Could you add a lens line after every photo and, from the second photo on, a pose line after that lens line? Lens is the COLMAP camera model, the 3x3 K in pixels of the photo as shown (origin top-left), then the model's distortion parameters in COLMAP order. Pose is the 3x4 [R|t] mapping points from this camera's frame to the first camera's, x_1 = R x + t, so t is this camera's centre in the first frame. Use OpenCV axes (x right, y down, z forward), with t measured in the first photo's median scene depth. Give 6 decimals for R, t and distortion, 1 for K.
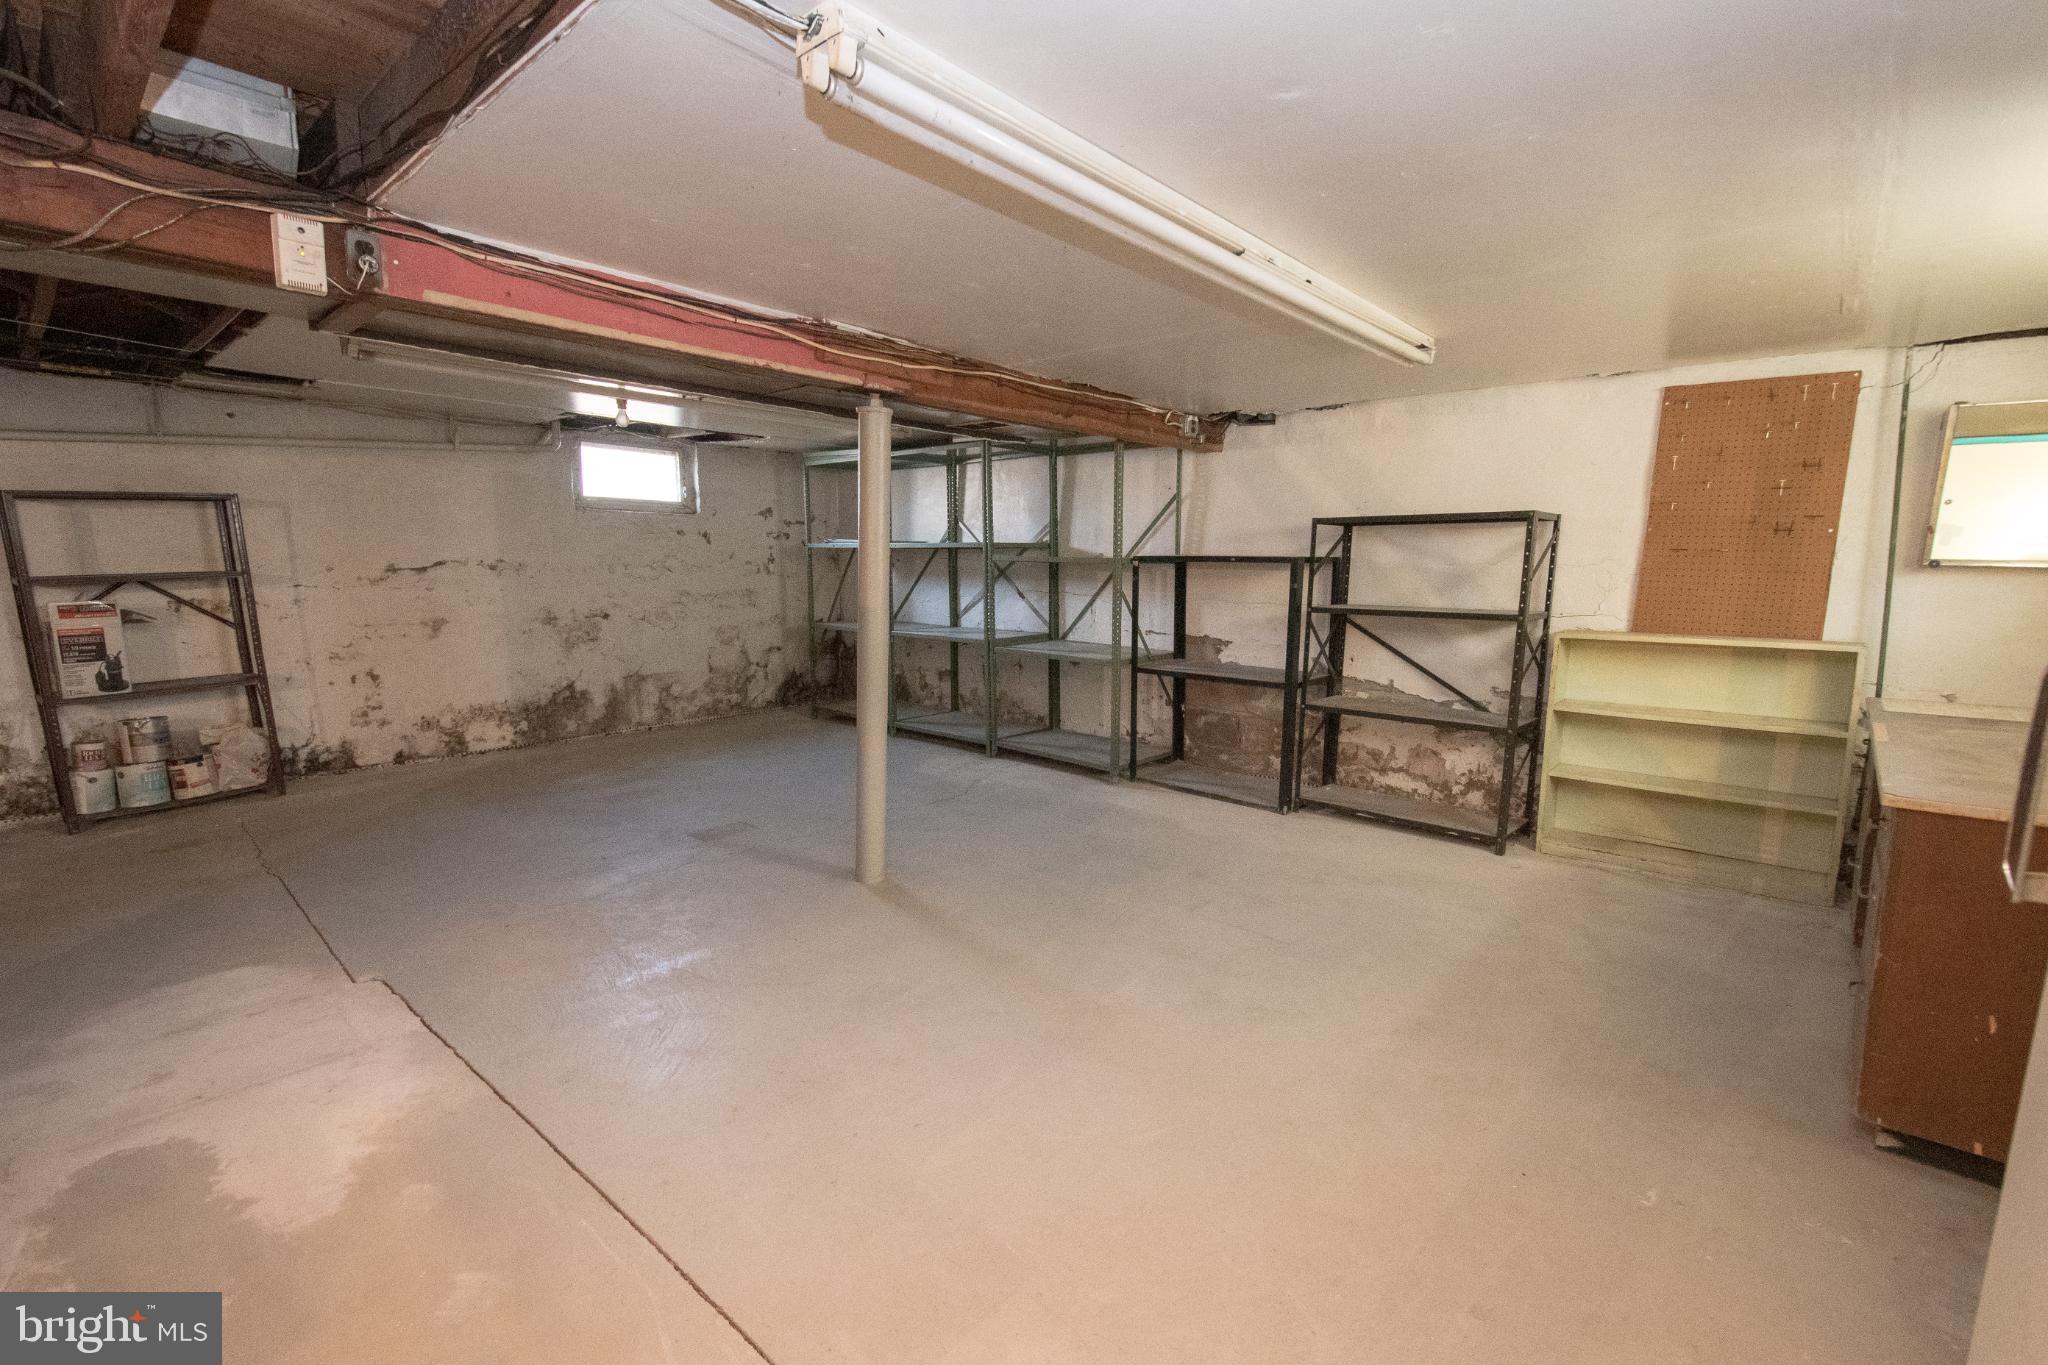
lens RADIAL K [[888.8, 0, 1024.6], [0, 888.8, 689.9], [0, 0, 1]] dist [0.020972, -0.007568]
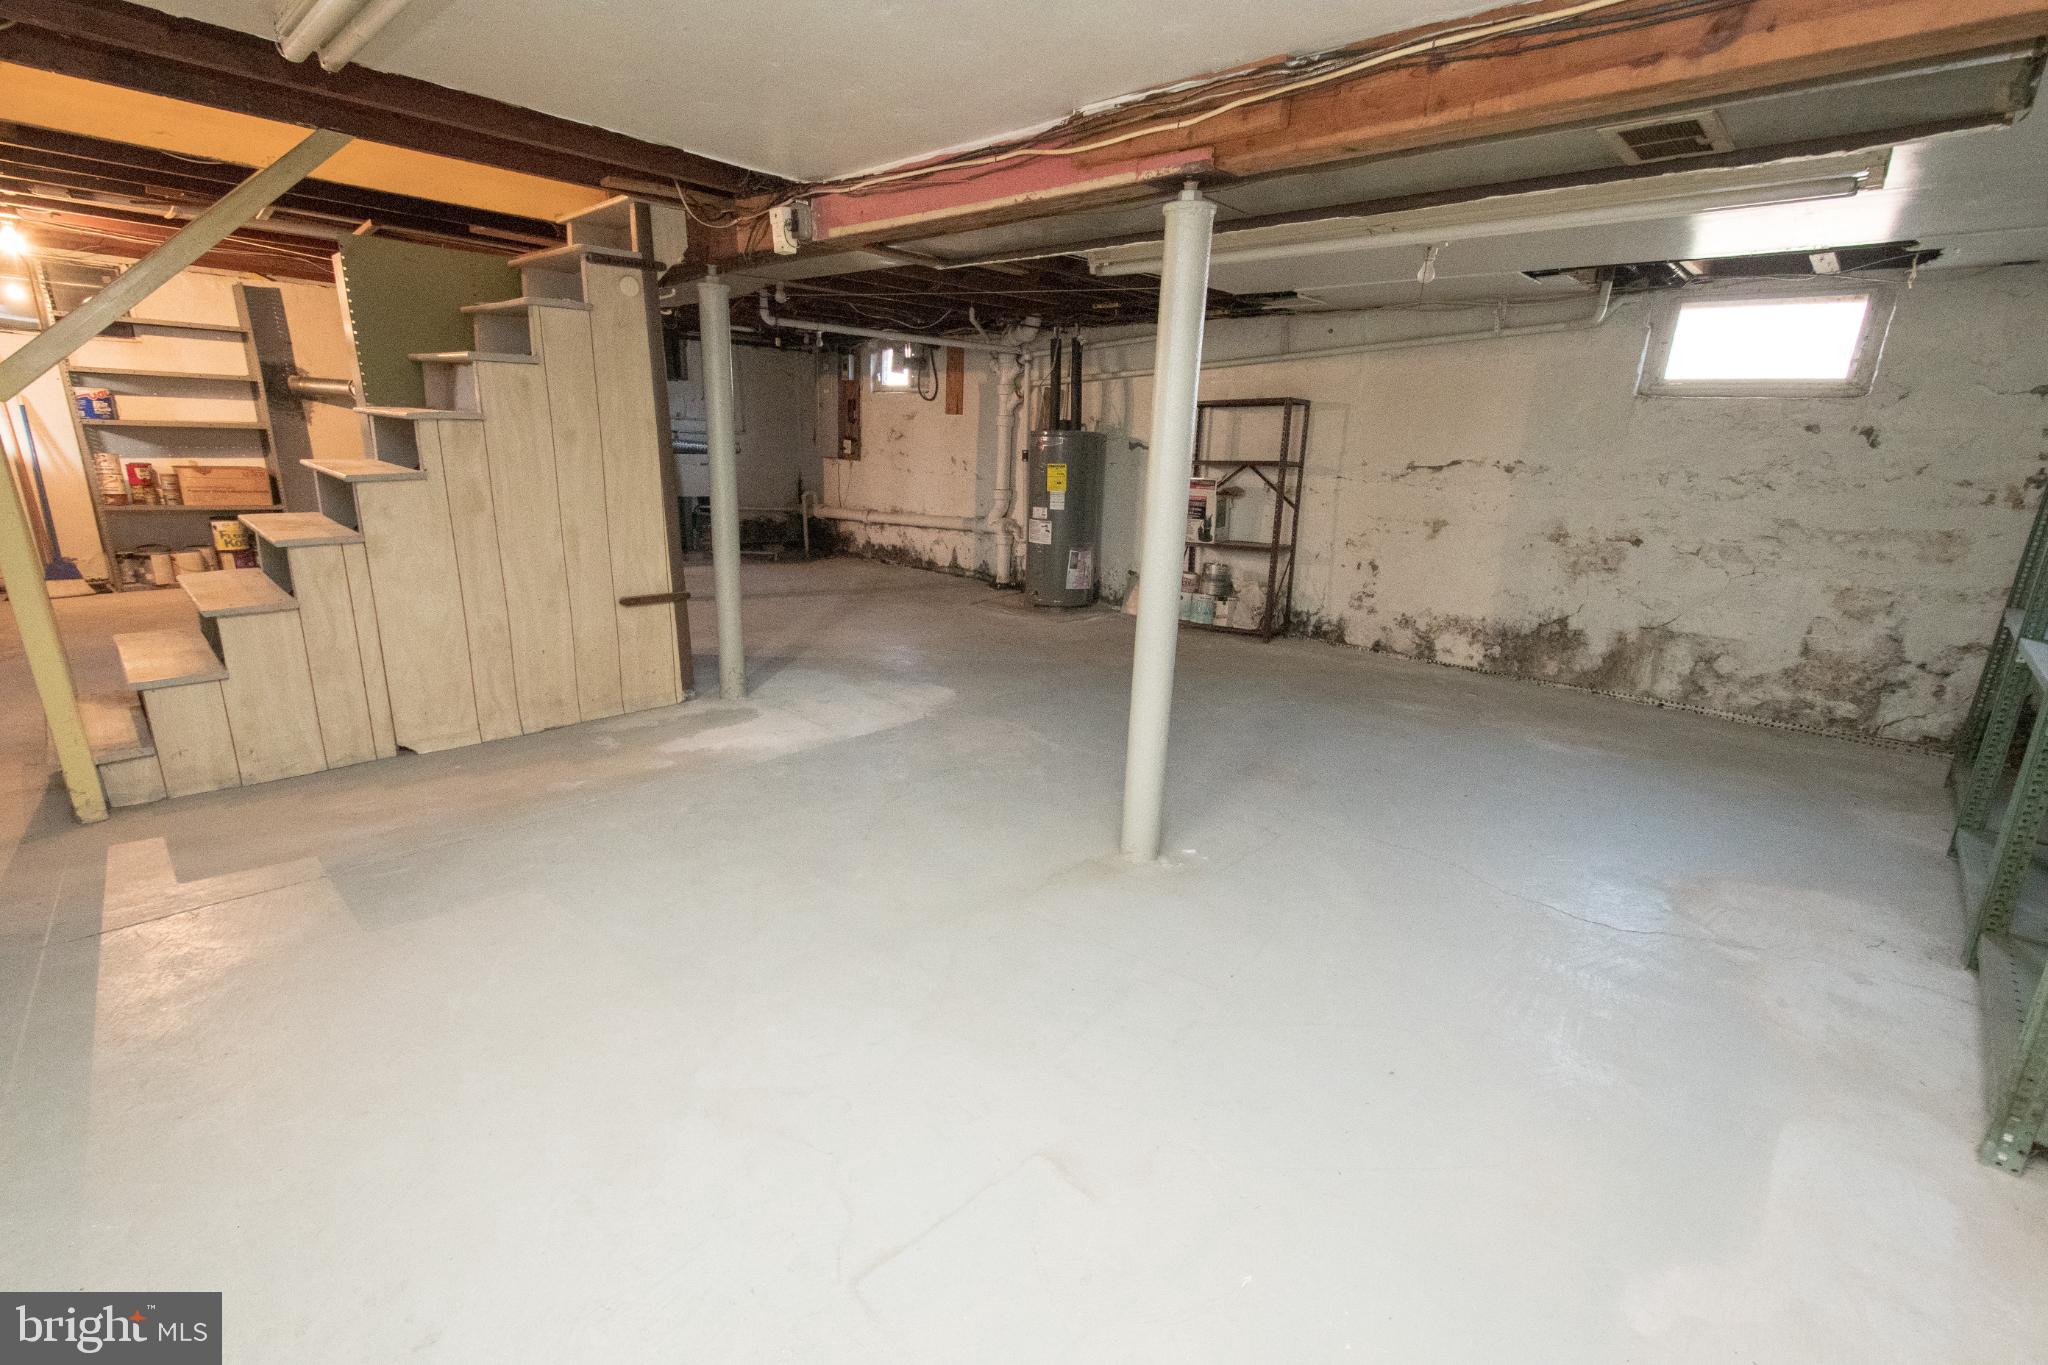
lens RADIAL K [[897.0, 0, 1016.3], [0, 897.0, 690.6], [0, 0, 1]] dist [0.018709, -0.007584]
pose [[-0.031749, 0.260719, -0.964893, 0.364203], [-0.190892, 0.946027, 0.261903, -0.072711], [0.981097, 0.192506, 0.019733, 0.563172]]
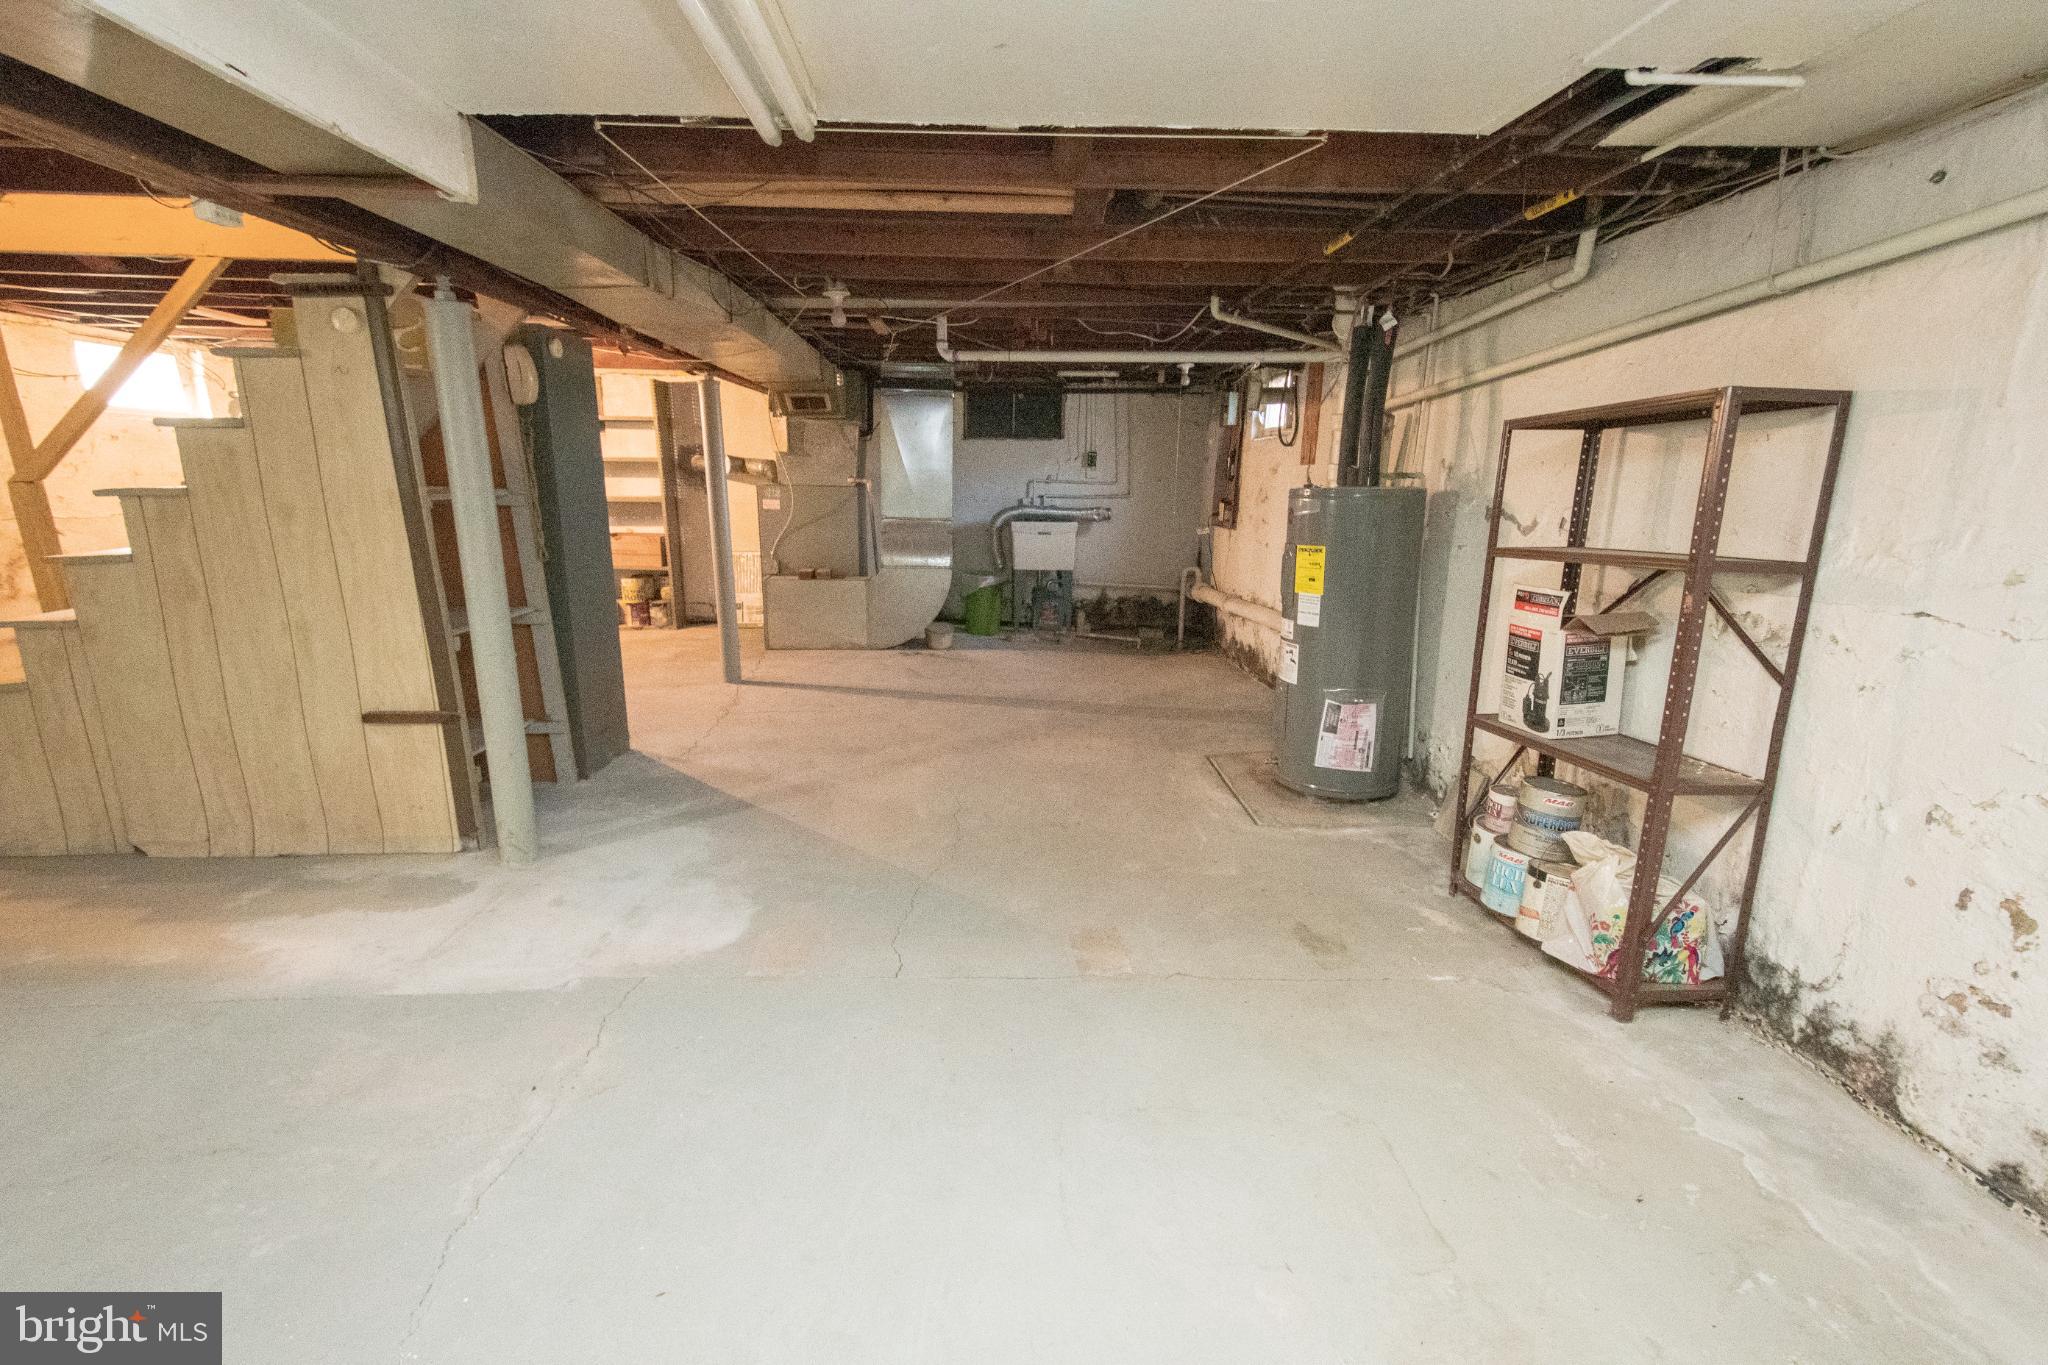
lens RADIAL K [[897.0, 0, 1016.3], [0, 897.0, 690.6], [0, 0, 1]] dist [0.018709, -0.007584]
pose [[-0.716239, 0.143418, -0.682959, -0.246814], [-0.126783, 0.935626, 0.329438, -0.148348], [0.686242, 0.322544, -0.651949, 0.906721]]
